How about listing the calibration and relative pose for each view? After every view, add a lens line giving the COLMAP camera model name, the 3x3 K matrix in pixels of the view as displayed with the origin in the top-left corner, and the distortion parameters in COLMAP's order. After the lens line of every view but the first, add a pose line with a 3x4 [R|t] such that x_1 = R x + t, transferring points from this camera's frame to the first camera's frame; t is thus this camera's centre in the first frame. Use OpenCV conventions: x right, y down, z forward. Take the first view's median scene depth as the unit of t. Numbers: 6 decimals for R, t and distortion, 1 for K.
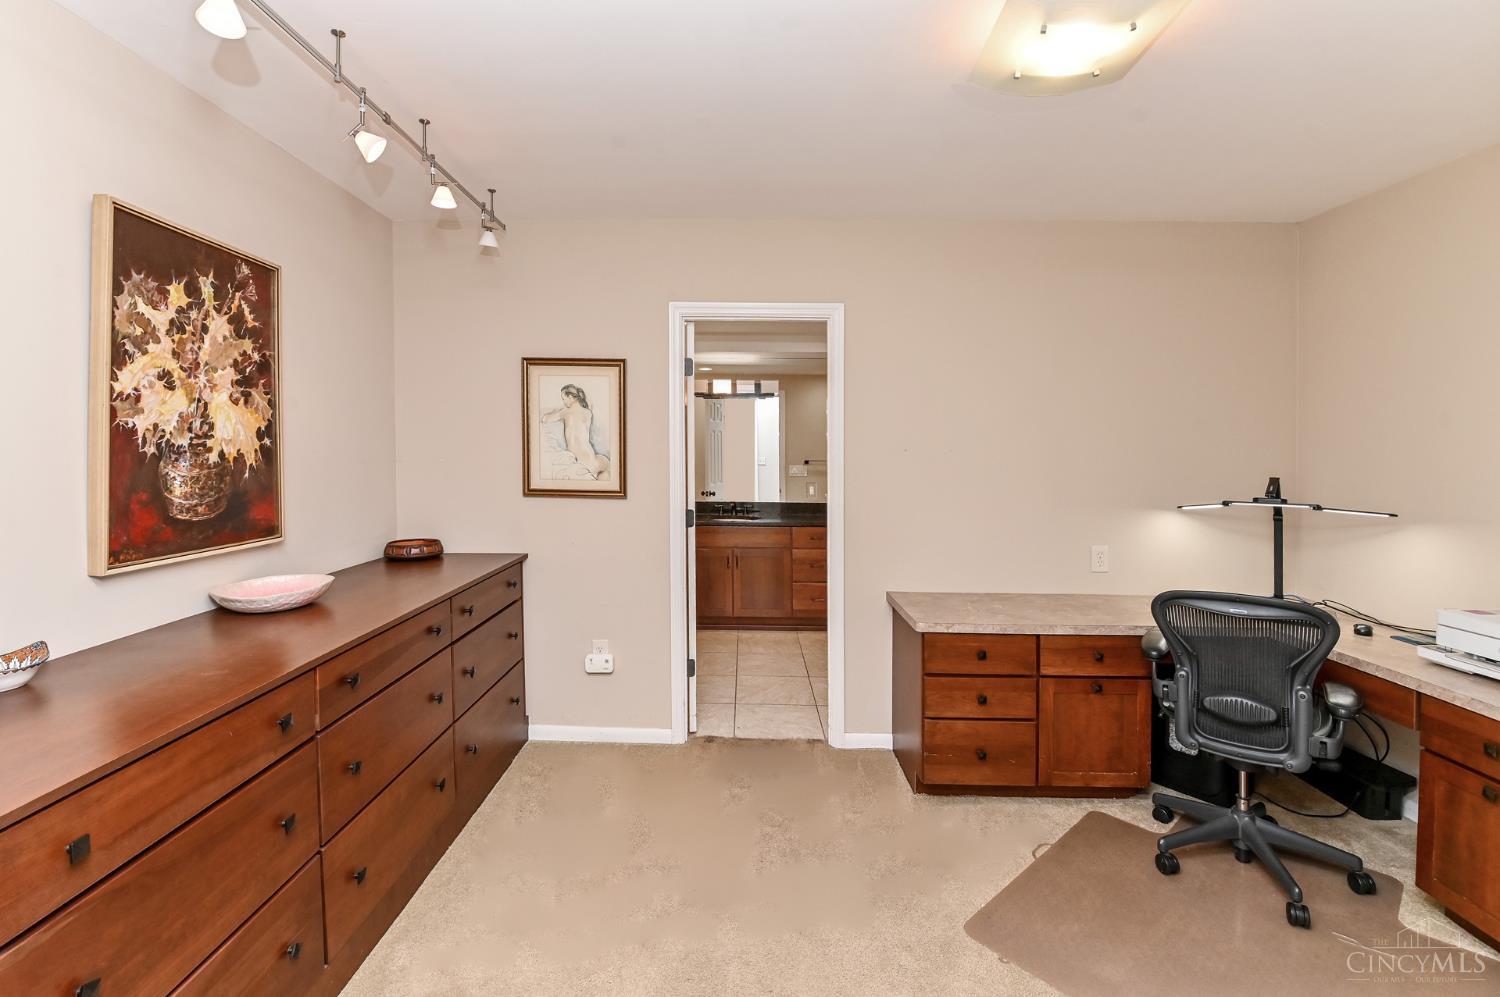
lens RADIAL K [[683.5, 0, 745.1], [0, 683.5, 451.2], [0, 0, 1]] dist [-0.002471, -0.000294]
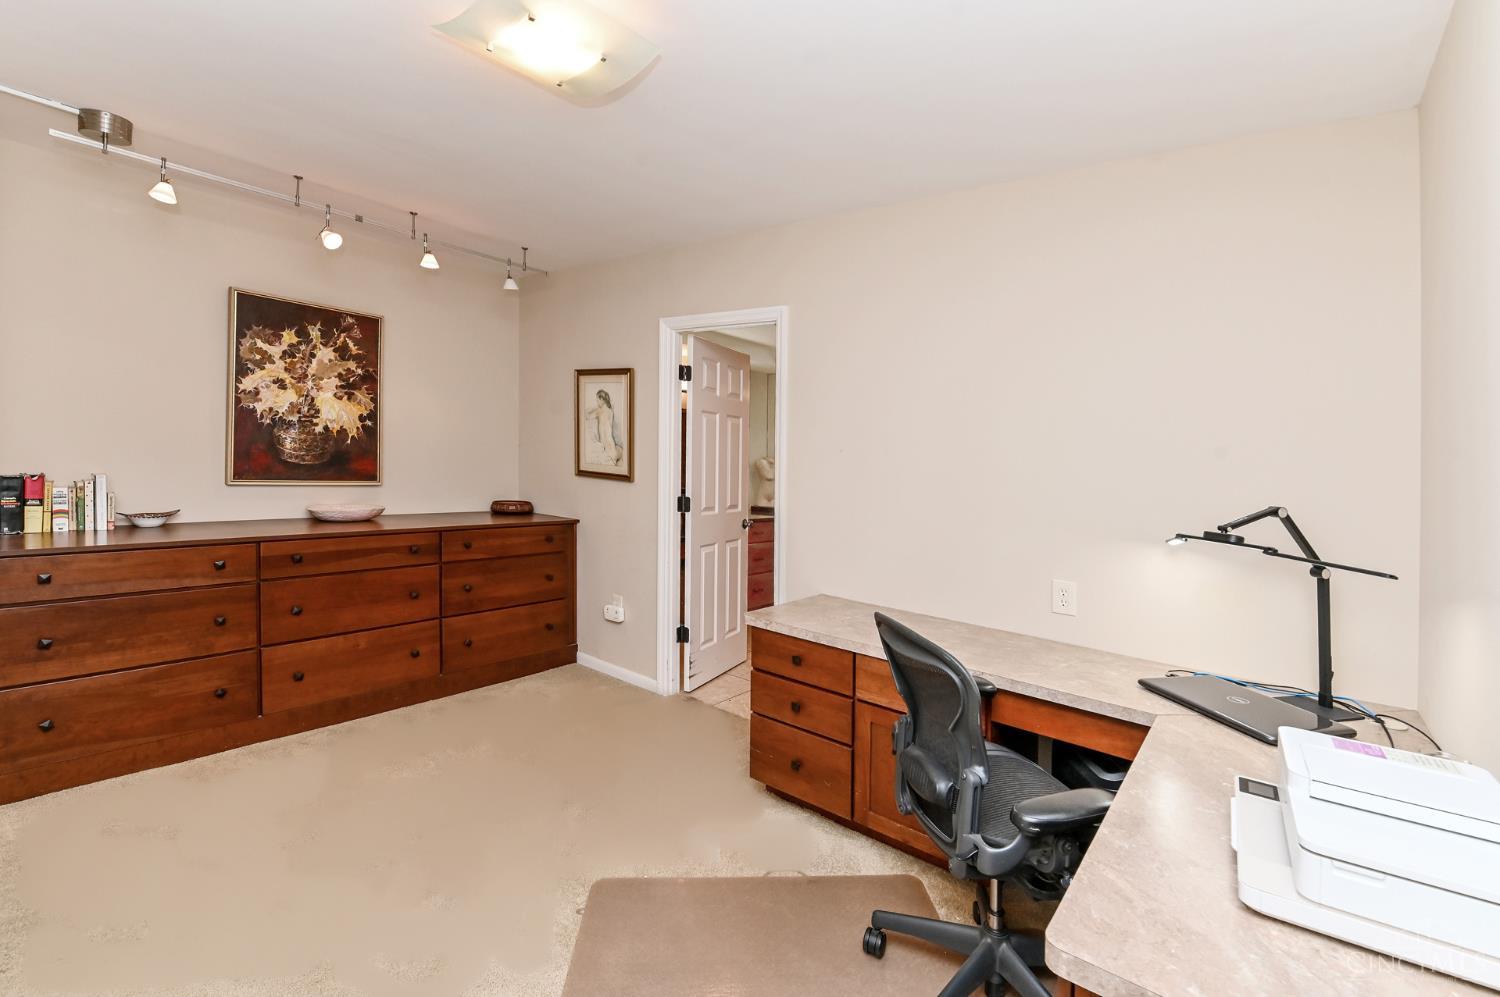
lens RADIAL K [[638.1, 0, 750.5], [0, 638.1, 464.3], [0, 0, 1]] dist [0.003592, -0.009102]
pose [[0.816866, 0.047008, -0.574908, 1.043965], [-0.052376, 0.998601, 0.007231, 0.028658], [0.574444, 0.024204, 0.818186, 0.298140]]
